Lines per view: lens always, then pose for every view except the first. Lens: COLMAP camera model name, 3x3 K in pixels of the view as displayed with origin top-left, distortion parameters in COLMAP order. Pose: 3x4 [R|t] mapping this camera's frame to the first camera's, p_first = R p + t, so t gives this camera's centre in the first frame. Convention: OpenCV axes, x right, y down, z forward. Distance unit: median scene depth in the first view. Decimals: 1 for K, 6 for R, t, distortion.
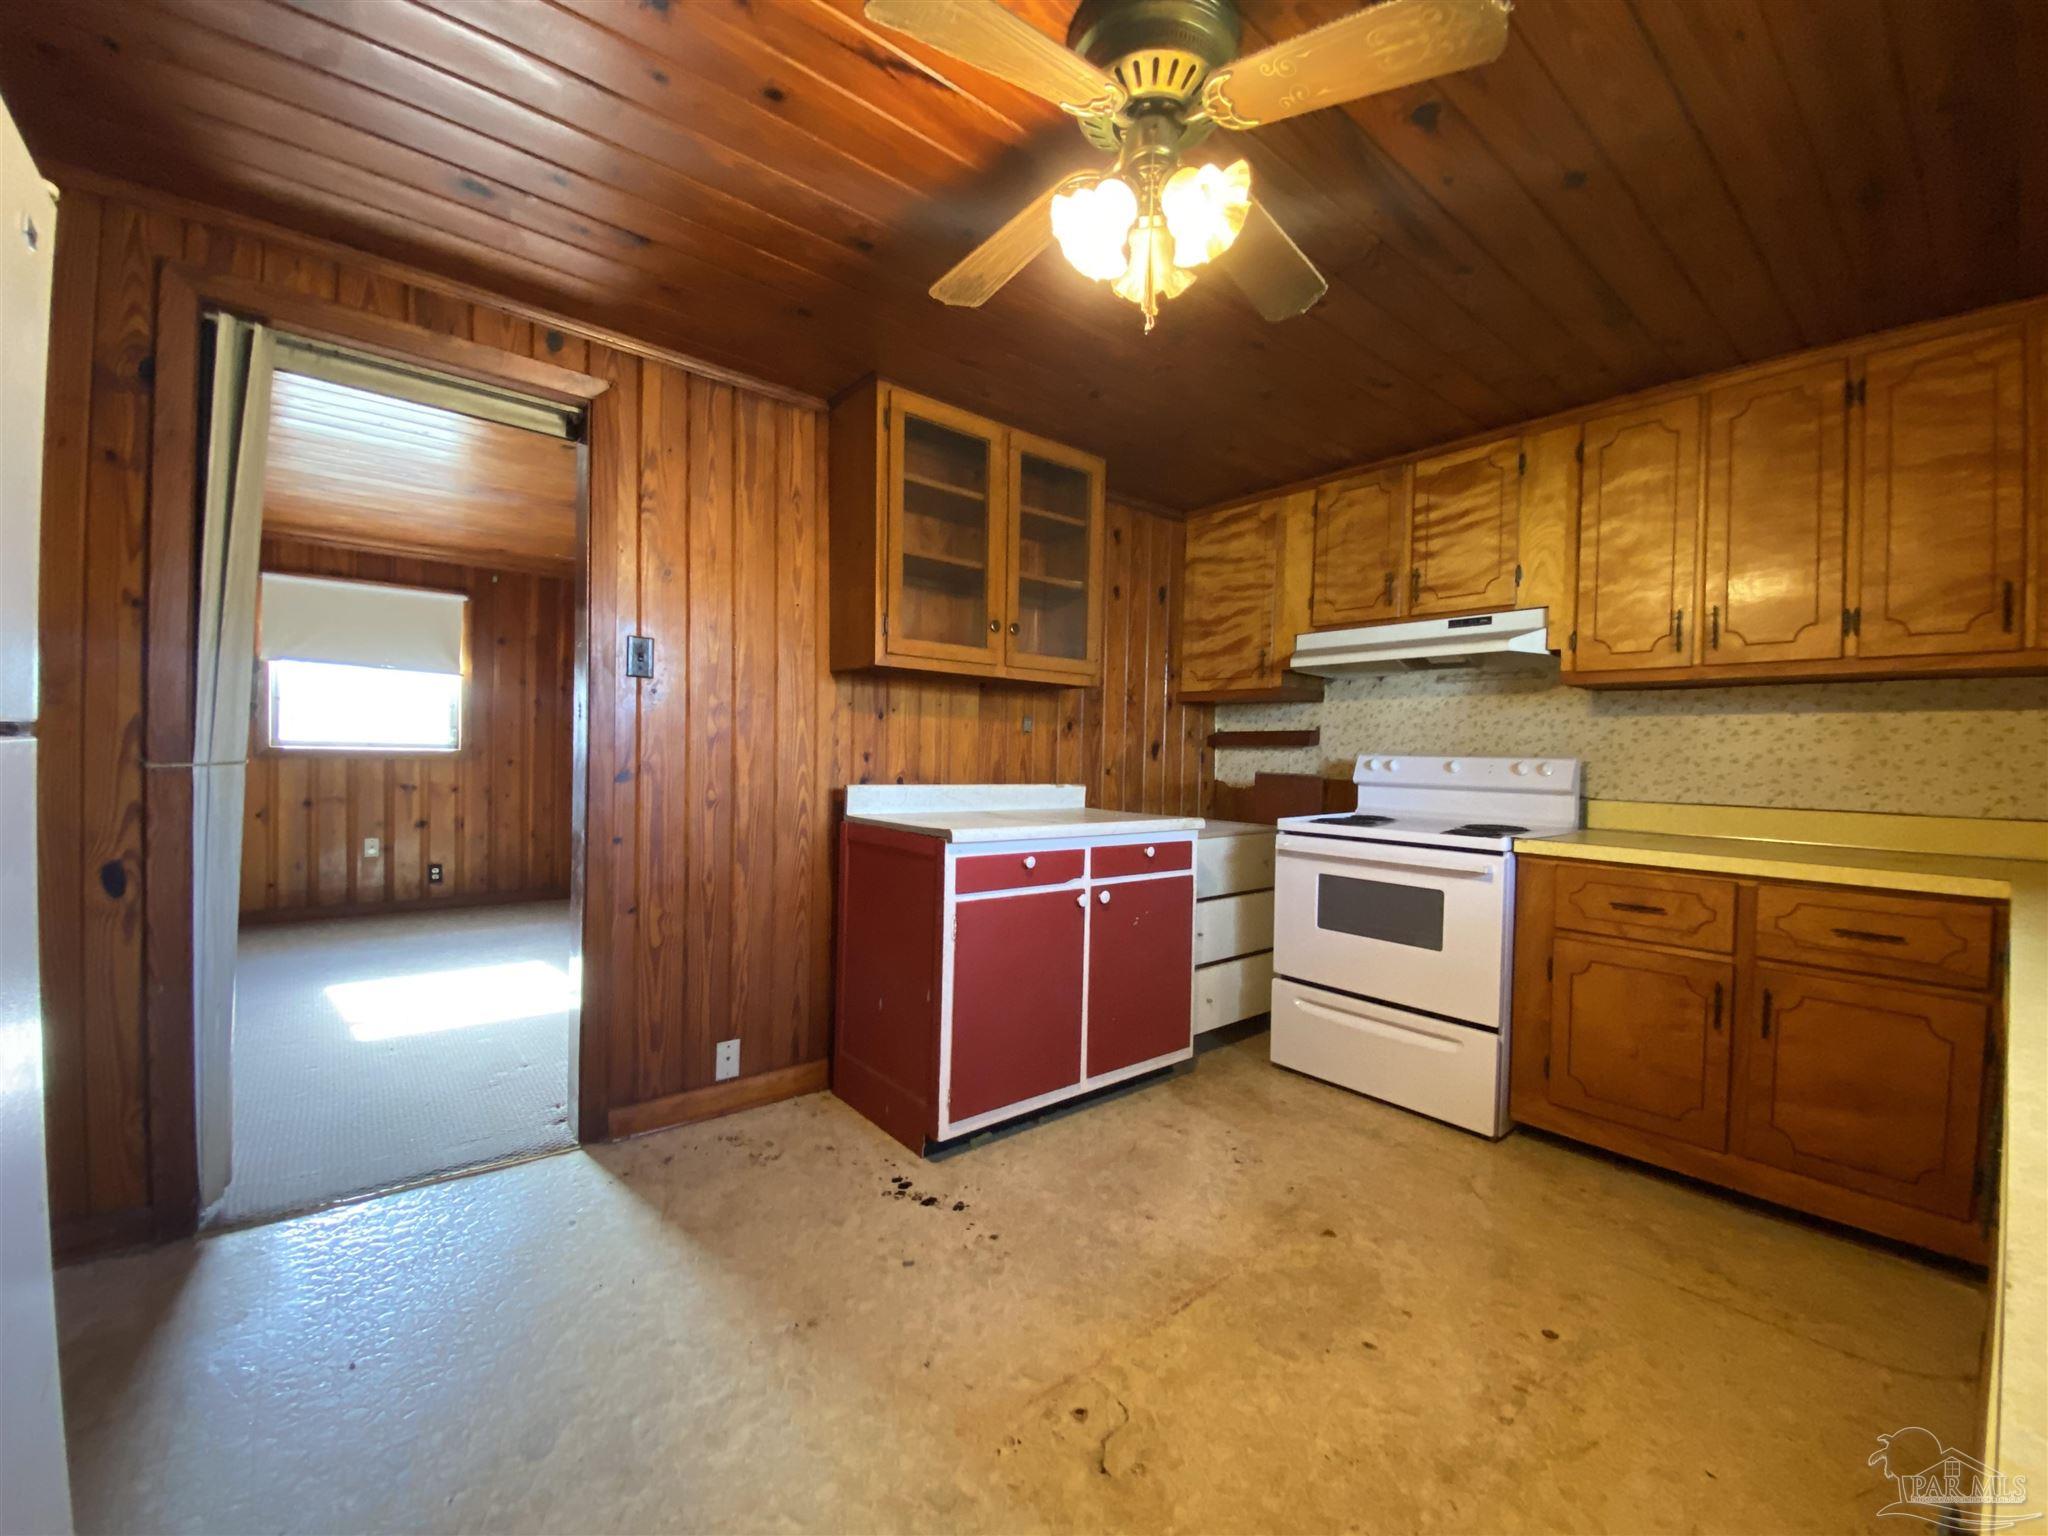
lens RADIAL K [[826.8, 0, 1026.1], [0, 826.8, 772.7], [0, 0, 1]] dist [0.020016, -0.021727]
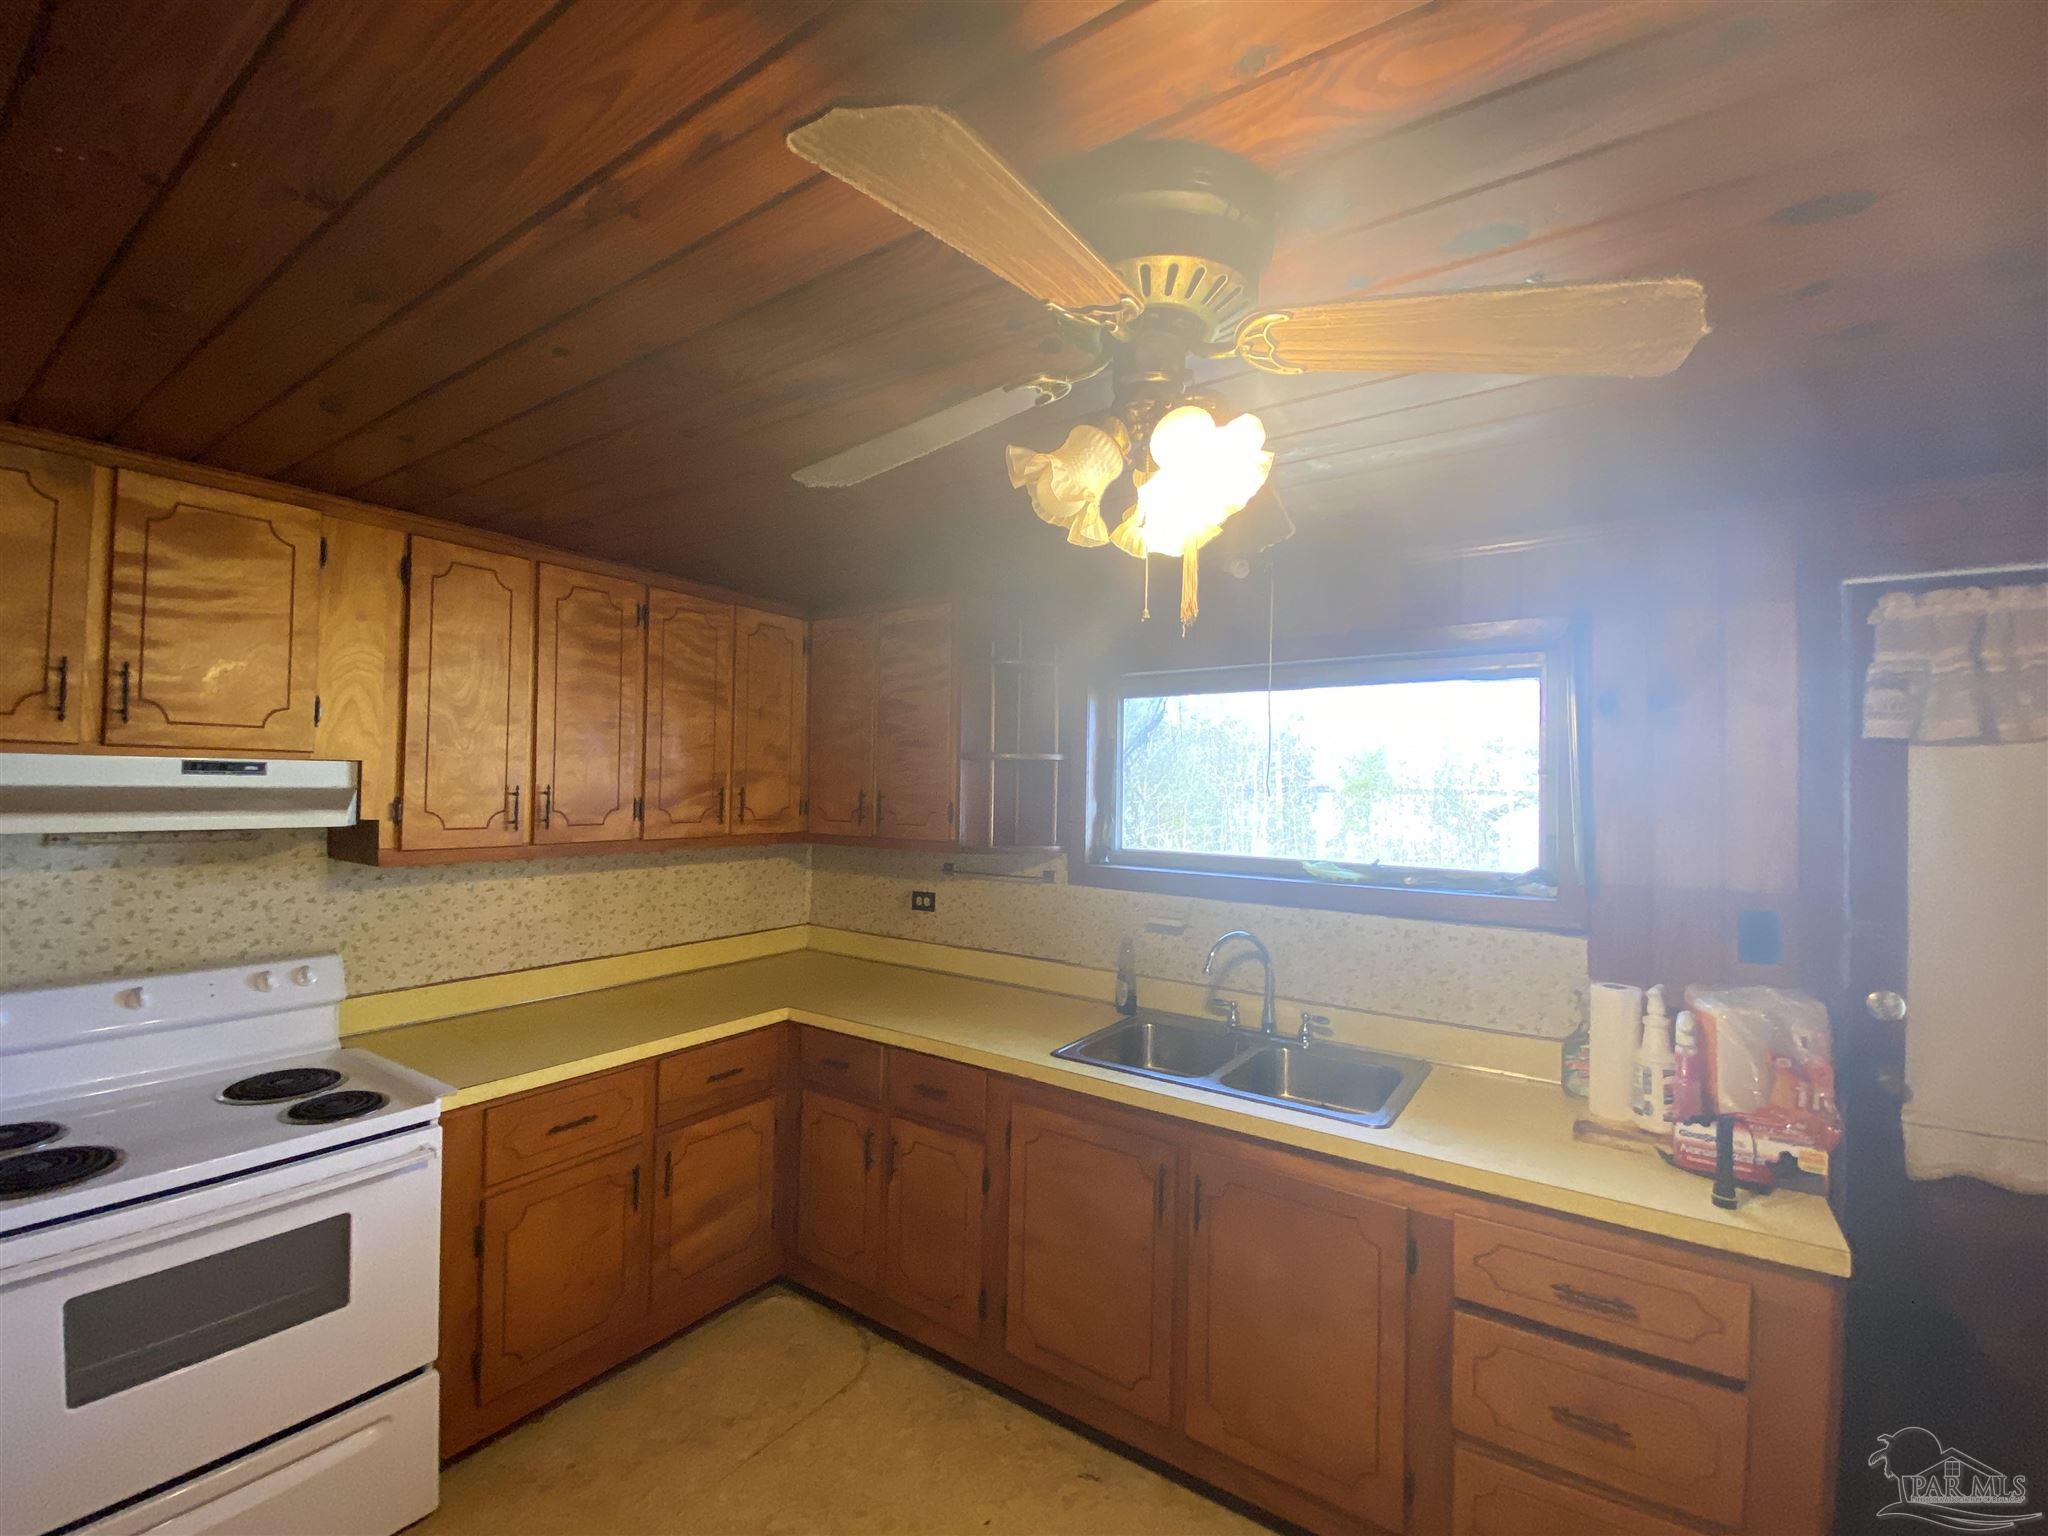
lens RADIAL K [[872.8, 0, 1017.7], [0, 872.8, 771.6], [0, 0, 1]] dist [0.003329, -0.012990]
pose [[-0.273379, -0.009269, 0.961862, -0.297552], [0.001098, 0.999950, 0.009948, -0.214751], [-0.961906, 0.003775, -0.273355, 0.708186]]
